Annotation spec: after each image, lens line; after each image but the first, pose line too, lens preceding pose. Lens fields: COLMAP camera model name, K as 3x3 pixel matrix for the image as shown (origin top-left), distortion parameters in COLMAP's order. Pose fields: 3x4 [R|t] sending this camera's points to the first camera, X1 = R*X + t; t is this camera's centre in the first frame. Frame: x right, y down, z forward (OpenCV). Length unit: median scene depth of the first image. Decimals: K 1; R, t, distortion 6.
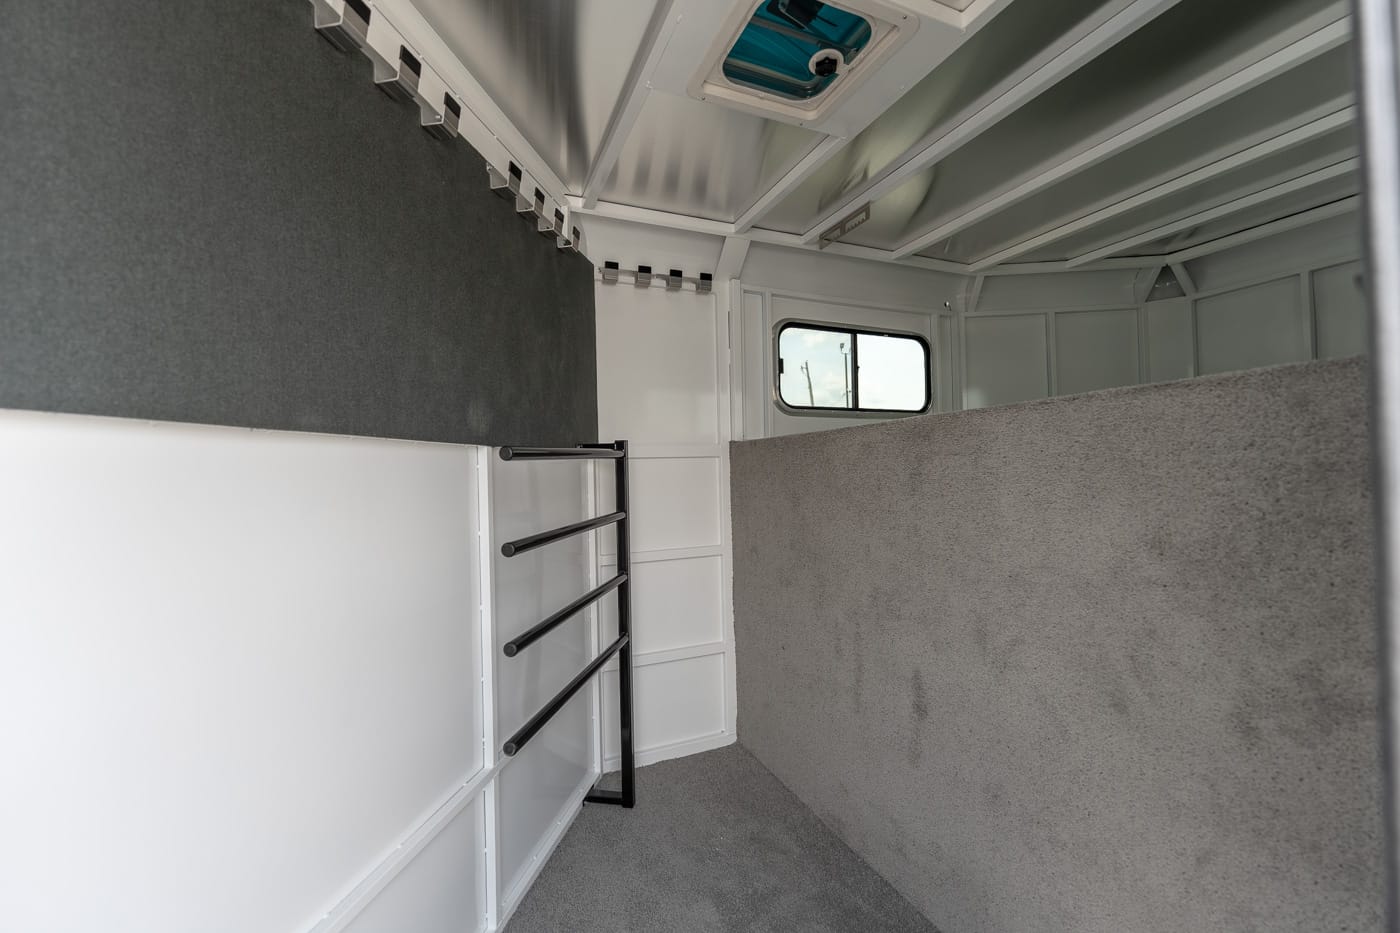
lens RADIAL K [[563.0, 0, 693.3], [0, 563.0, 473.8], [0, 0, 1]] dist [-0.002951, 0.000512]
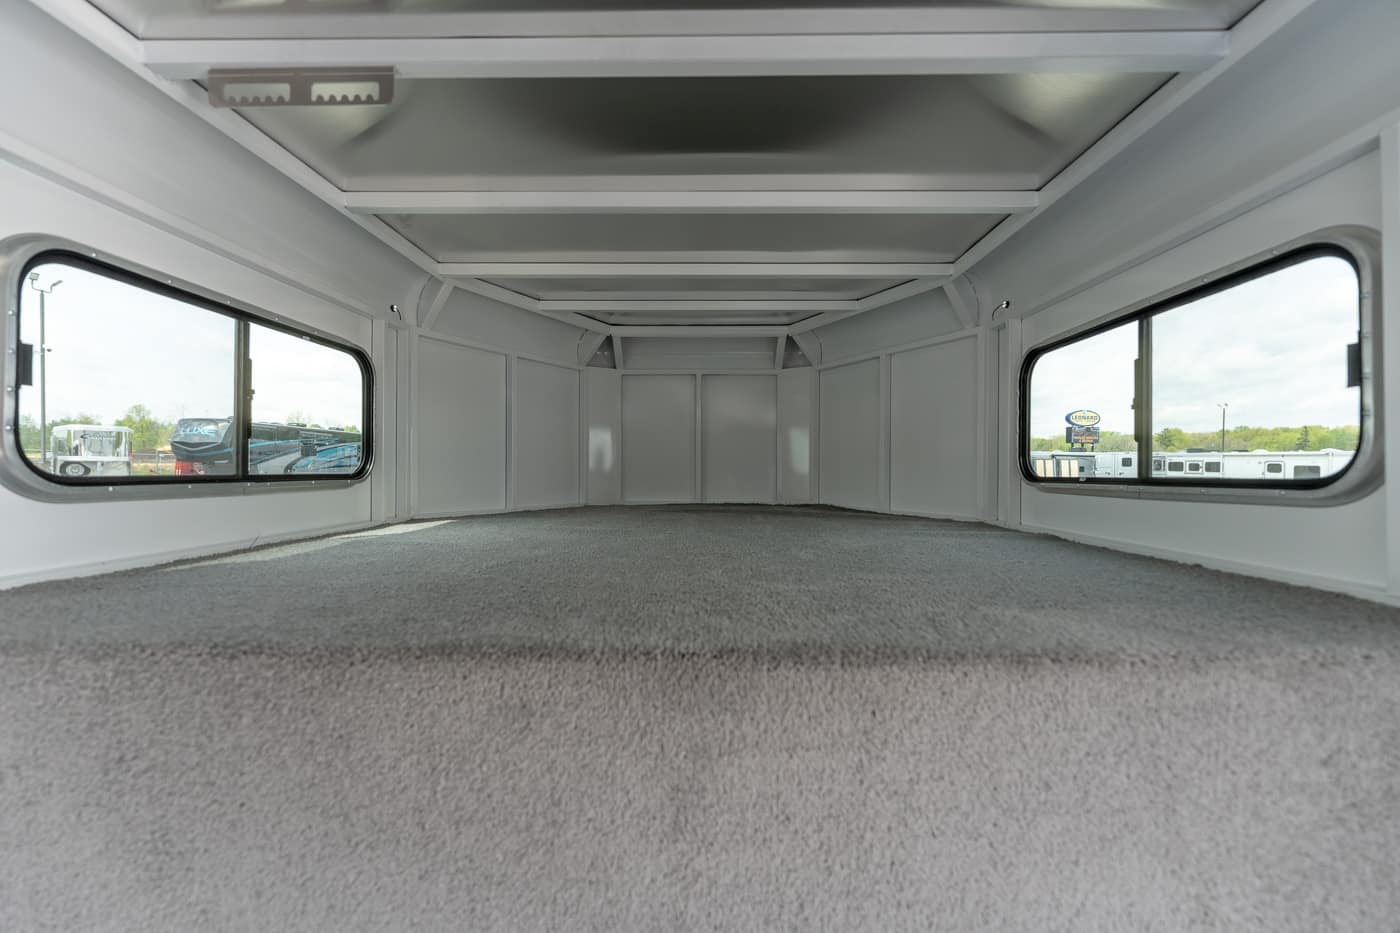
lens RADIAL K [[563.0, 0, 703.1], [0, 563.0, 469.4], [0, 0, 1]] dist [-0.002951, 0.000512]
pose [[0.408381, 0.025852, 0.912446, 0.010964], [-0.022970, 0.999573, -0.018040, -0.126565], [-0.912523, -0.013592, 0.408800, 0.460986]]
